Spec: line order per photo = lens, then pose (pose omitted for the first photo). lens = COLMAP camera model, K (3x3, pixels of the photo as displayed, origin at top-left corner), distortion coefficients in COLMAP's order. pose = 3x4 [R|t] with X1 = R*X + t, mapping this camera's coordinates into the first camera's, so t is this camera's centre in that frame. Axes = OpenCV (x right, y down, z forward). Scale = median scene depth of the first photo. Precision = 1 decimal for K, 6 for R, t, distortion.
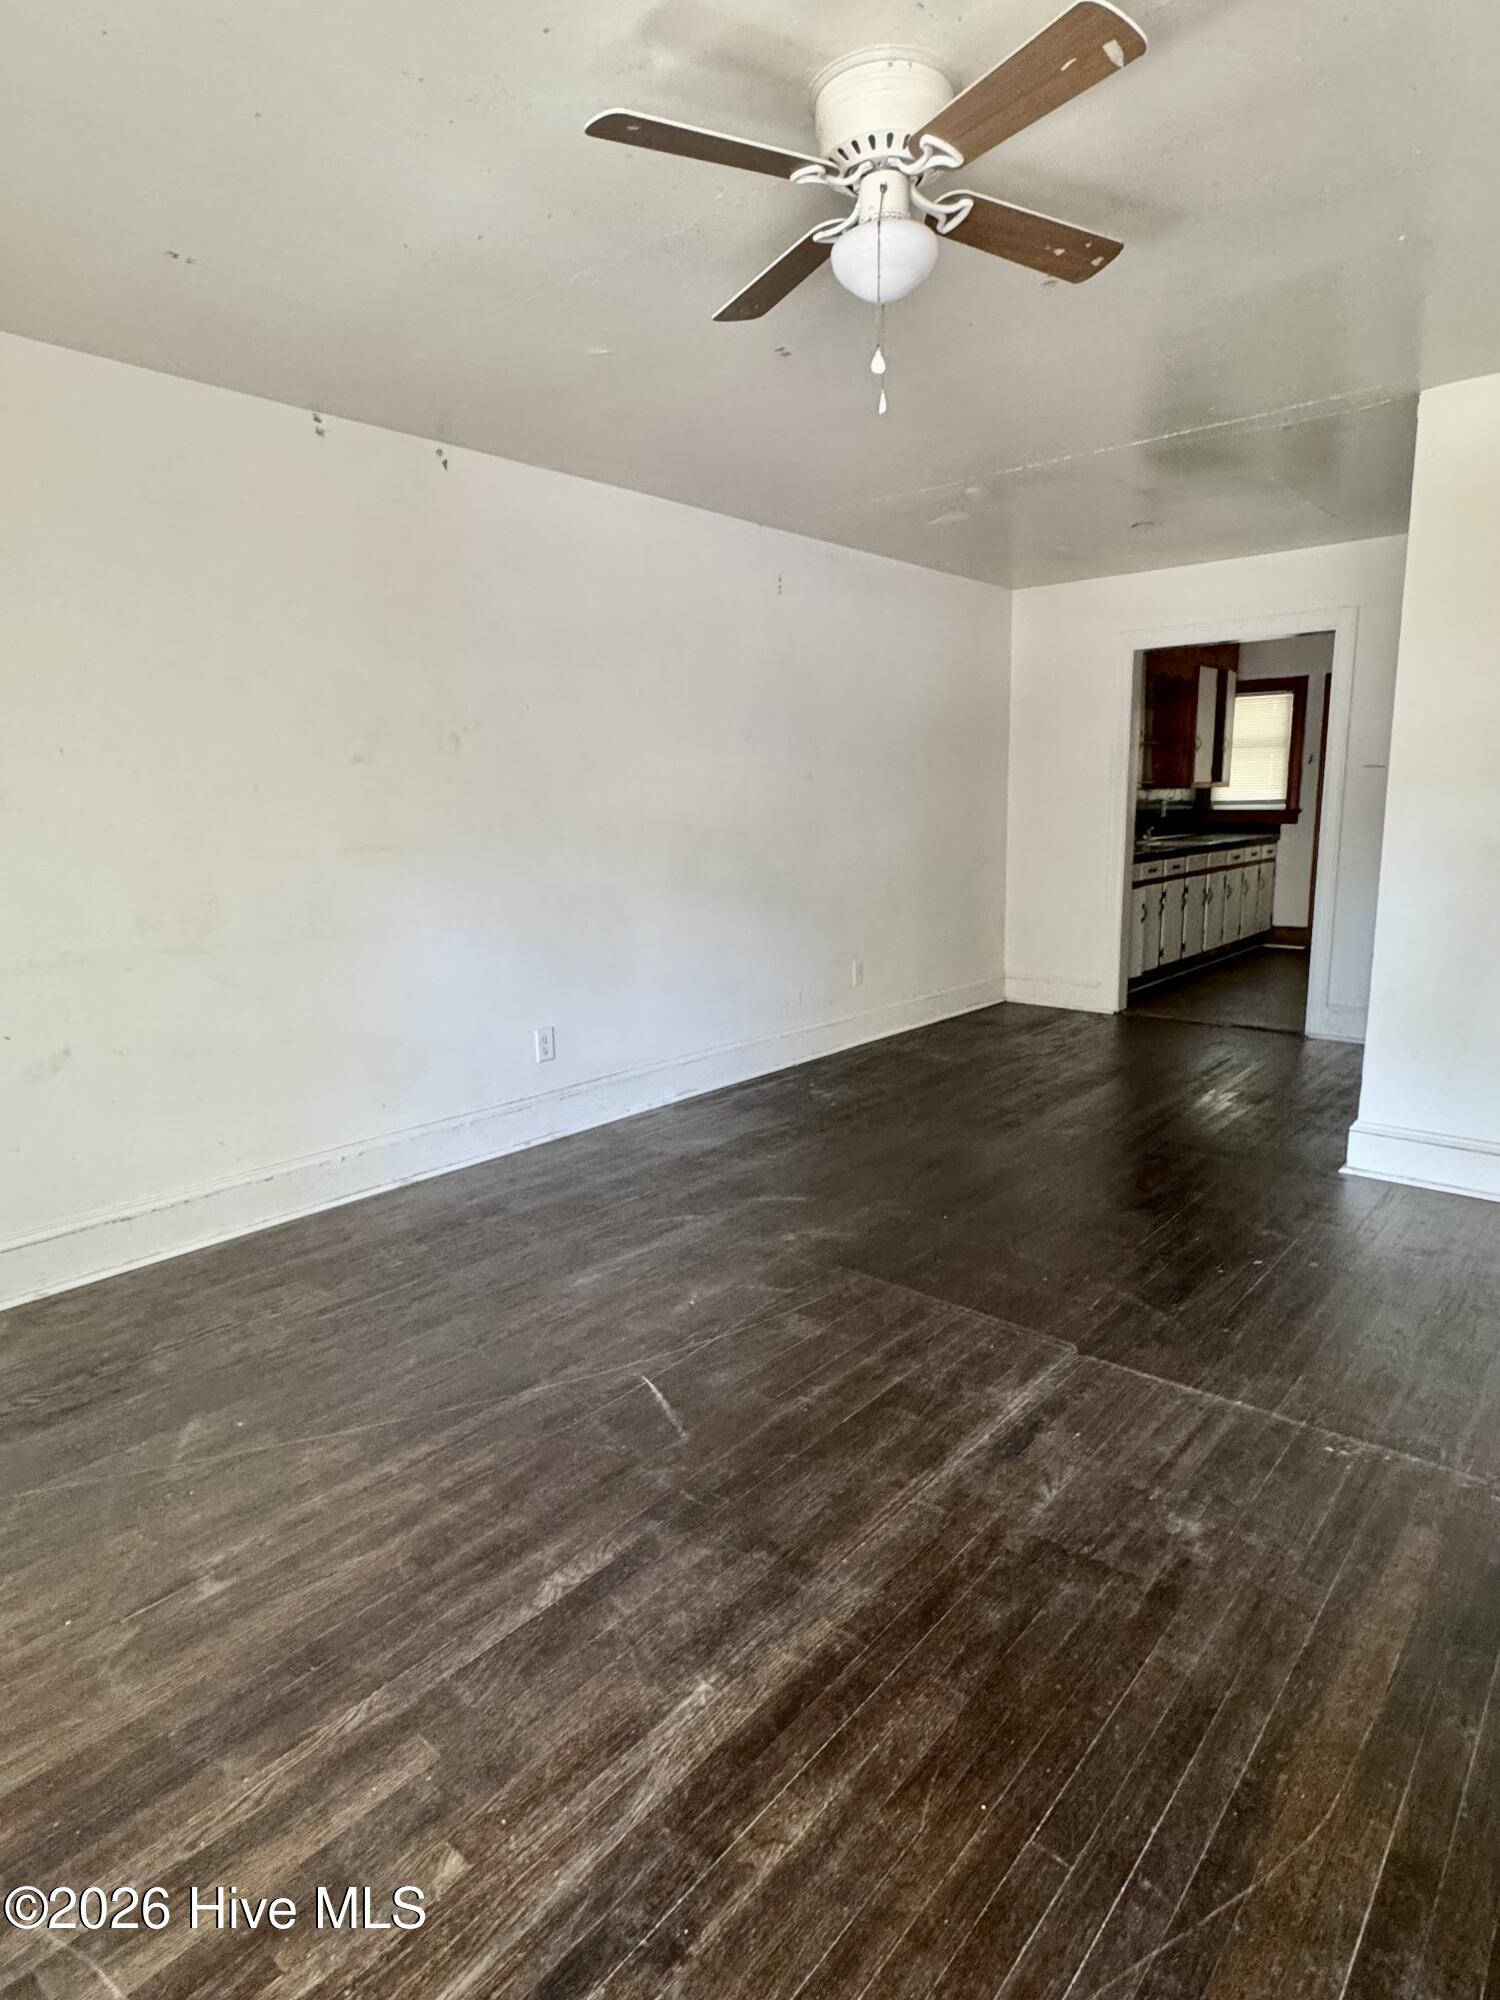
lens RADIAL K [[1134.5, 0, 750.0], [0, 1134.5, 1000.0], [0, 0, 1]] dist [-0.000823, -0.000415]
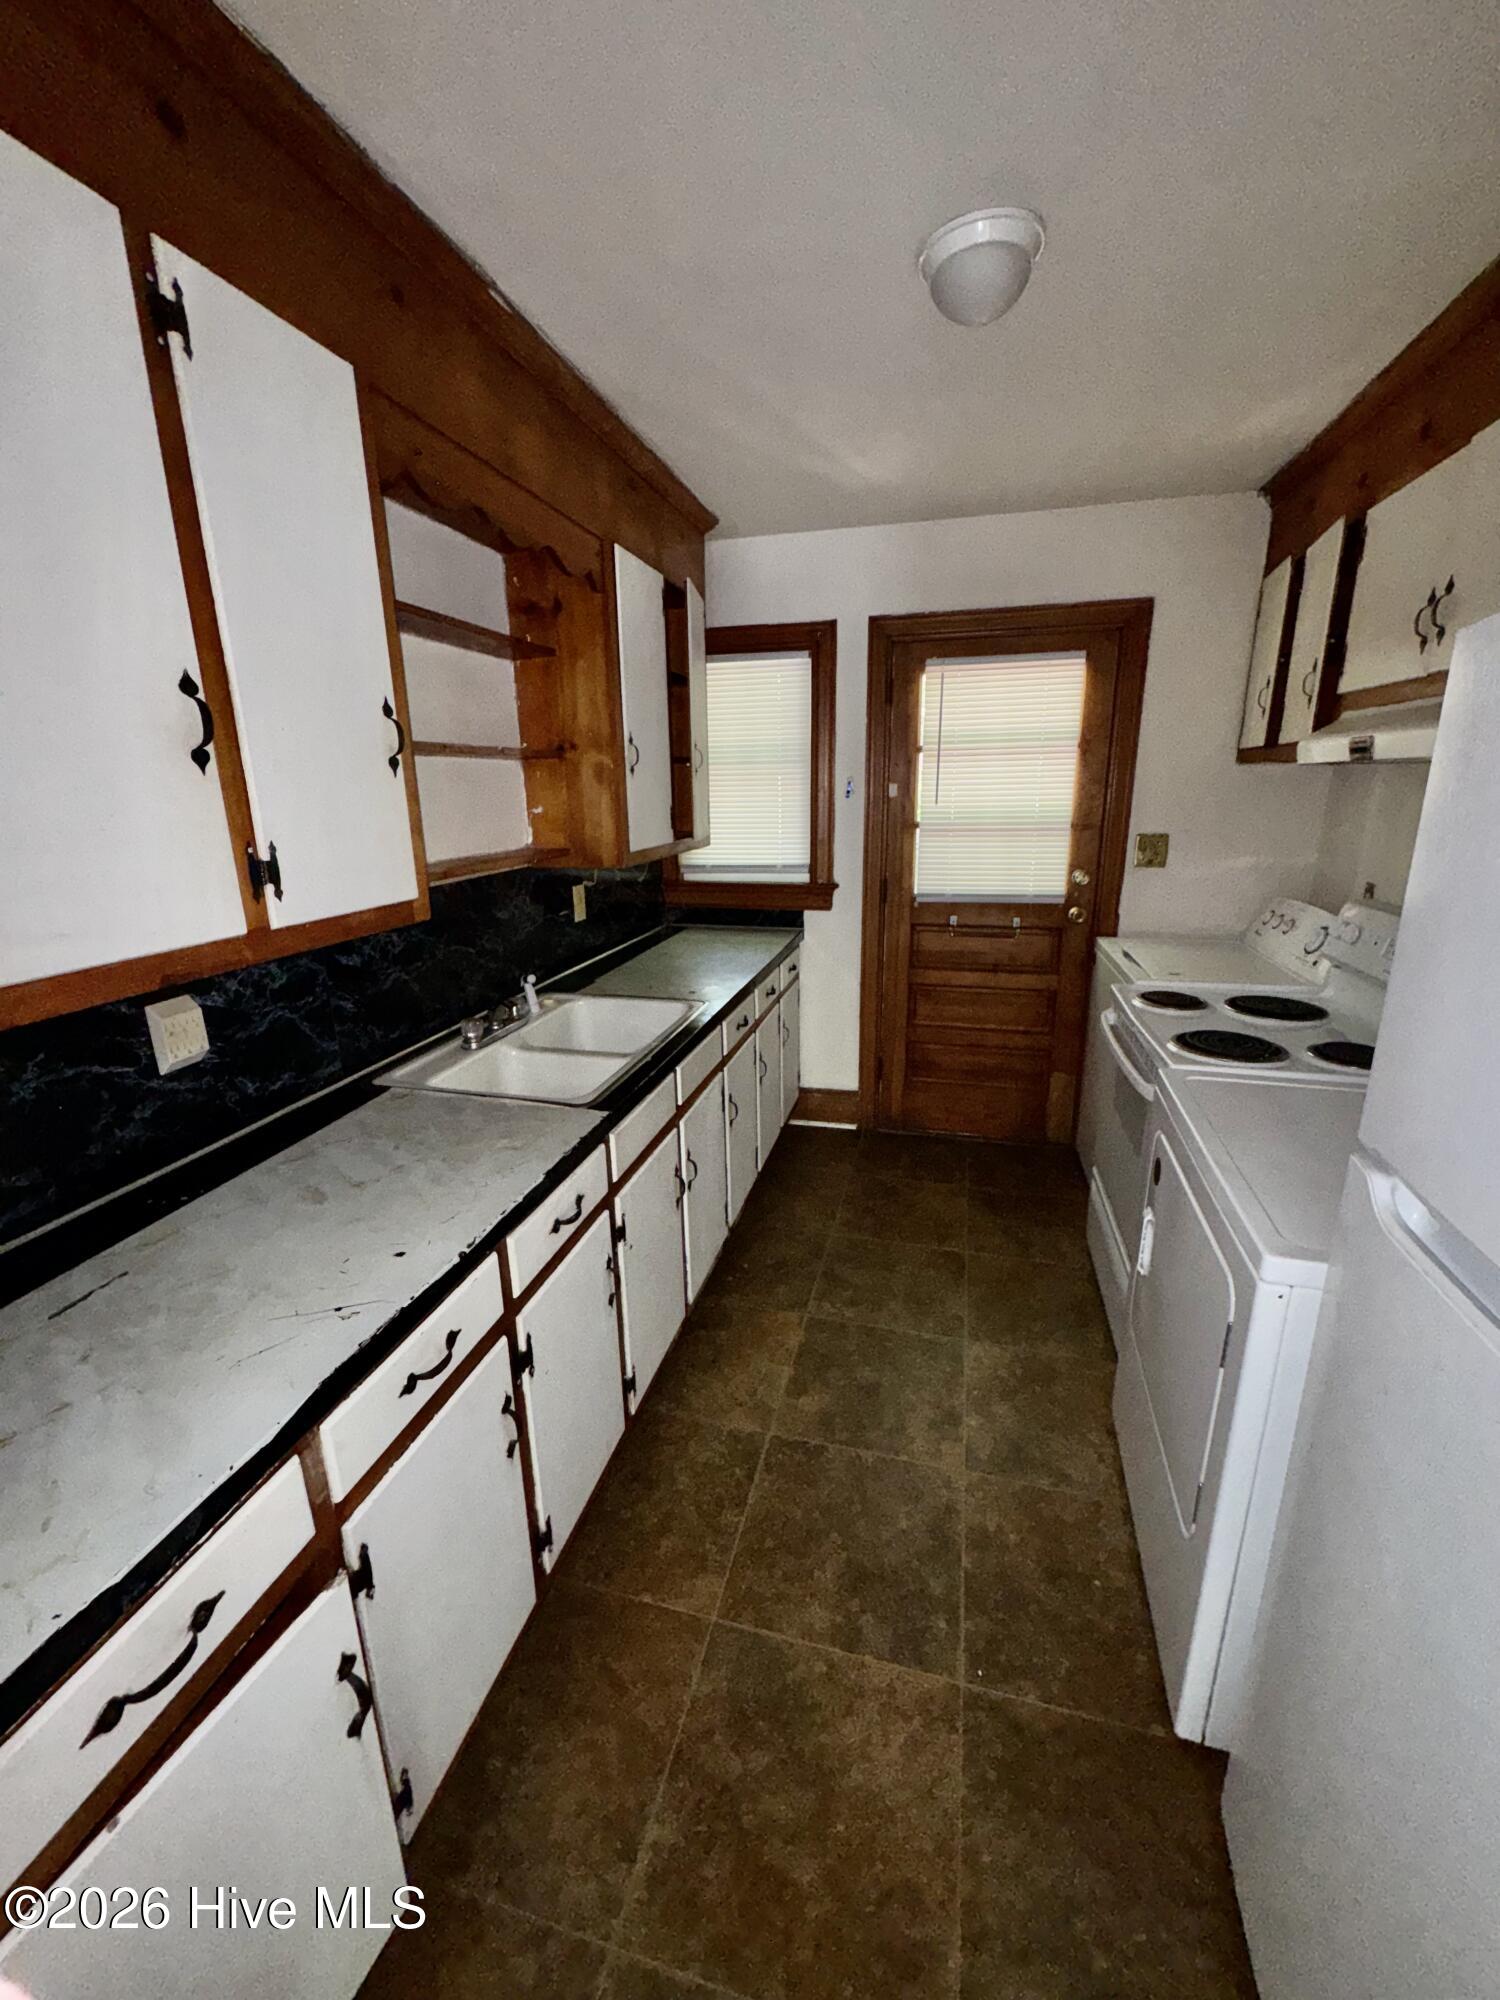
lens RADIAL K [[798.2, 0, 750.0], [0, 798.2, 1000.0], [0, 0, 1]] dist [0.000102, 0.000000]
pose [[0.900936, -0.117878, 0.417636, 0.606834], [0.083711, 0.991532, 0.099277, -0.329360], [-0.425802, -0.054481, 0.903175, 1.435801]]
